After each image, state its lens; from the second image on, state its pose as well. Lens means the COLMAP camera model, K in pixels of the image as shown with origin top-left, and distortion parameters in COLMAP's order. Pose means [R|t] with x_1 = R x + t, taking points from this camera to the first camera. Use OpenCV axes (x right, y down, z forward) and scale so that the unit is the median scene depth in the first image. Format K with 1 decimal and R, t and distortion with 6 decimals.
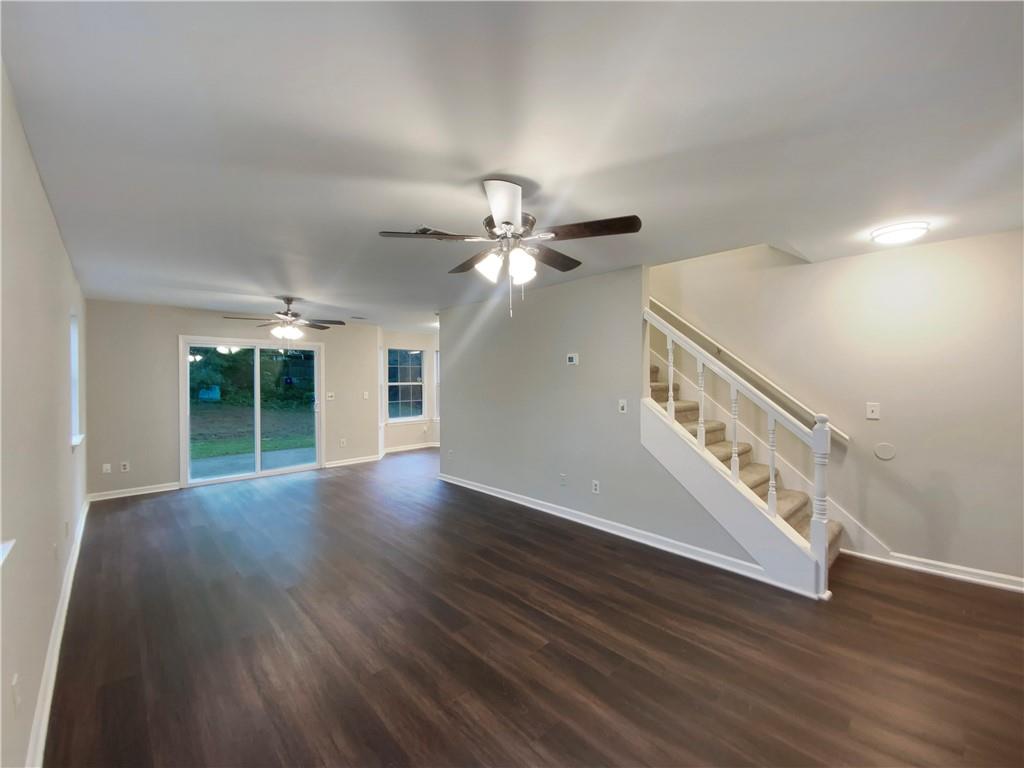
lens RADIAL K [[417.4, 0, 513.1], [0, 417.4, 382.4], [0, 0, 1]] dist [0.000347, -0.010478]
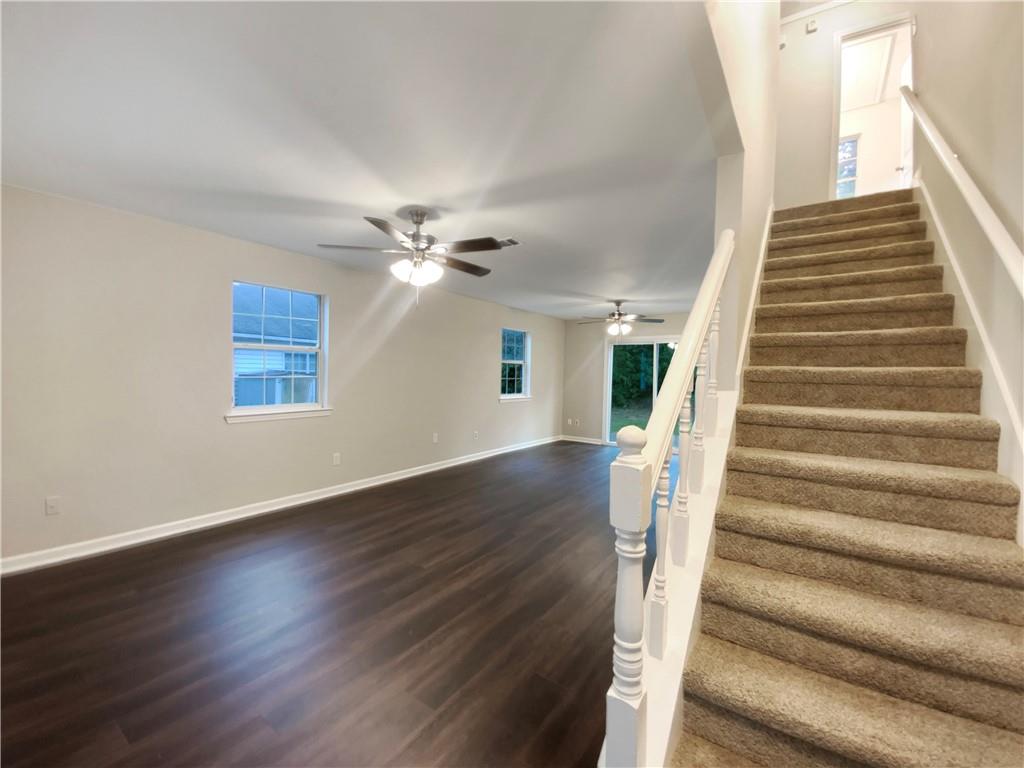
lens RADIAL K [[417.4, 0, 513.1], [0, 417.4, 382.4], [0, 0, 1]] dist [0.000347, -0.010478]
pose [[0.213541, 0.033713, -0.976352, 1.096609], [-0.028011, 0.999205, 0.028376, 0.019992], [0.976533, 0.021289, 0.214315, 0.797239]]
